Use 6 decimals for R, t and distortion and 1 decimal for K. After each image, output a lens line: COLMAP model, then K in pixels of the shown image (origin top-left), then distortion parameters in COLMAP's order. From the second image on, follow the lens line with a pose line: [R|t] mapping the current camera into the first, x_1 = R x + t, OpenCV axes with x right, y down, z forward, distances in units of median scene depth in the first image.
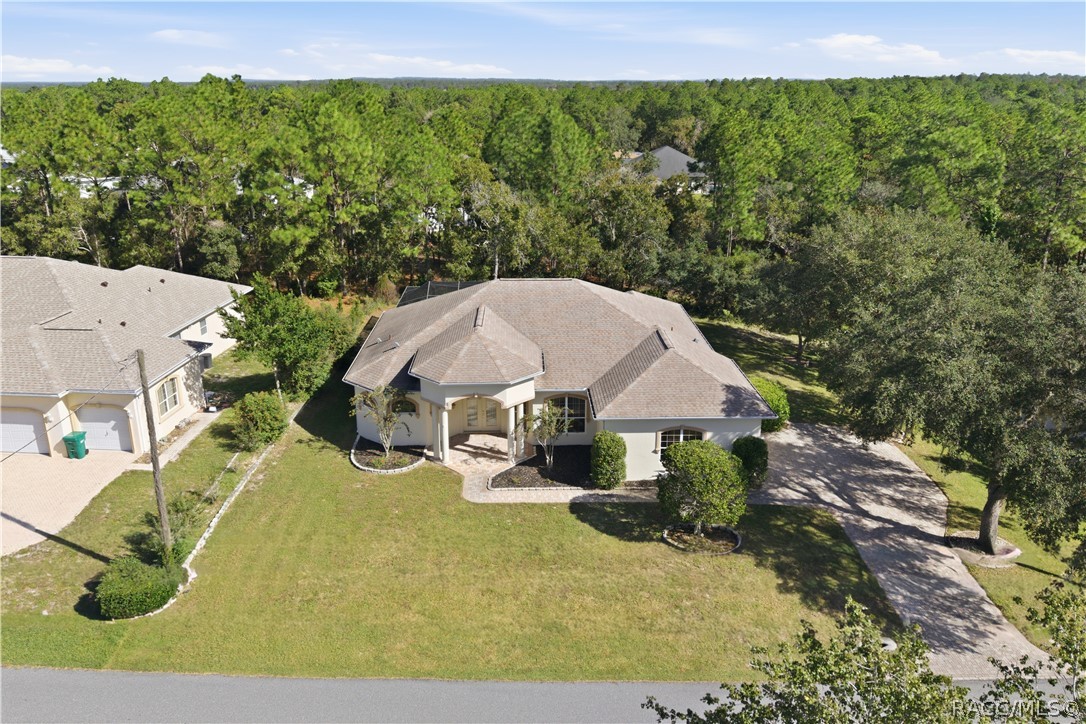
lens RADIAL K [[849.2, 0, 542.7], [0, 849.2, 376.5], [0, 0, 1]] dist [0.089224, -0.162048]
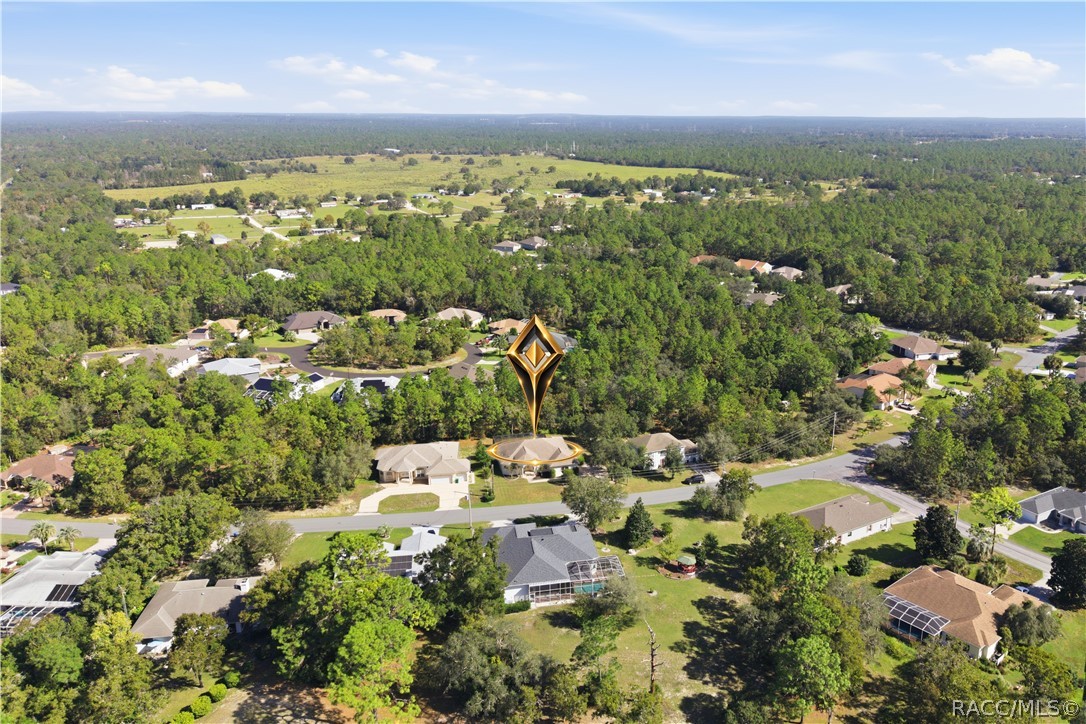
lens RADIAL K [[799.7, 0, 545.6], [0, 799.7, 403.8], [0, 0, 1]] dist [0.137540, -0.129597]
pose [[0.986131, -0.091344, 0.138568, -0.652380], [0.093357, 0.995600, -0.008088, -0.317858], [-0.137220, 0.020912, 0.990320, -4.193461]]
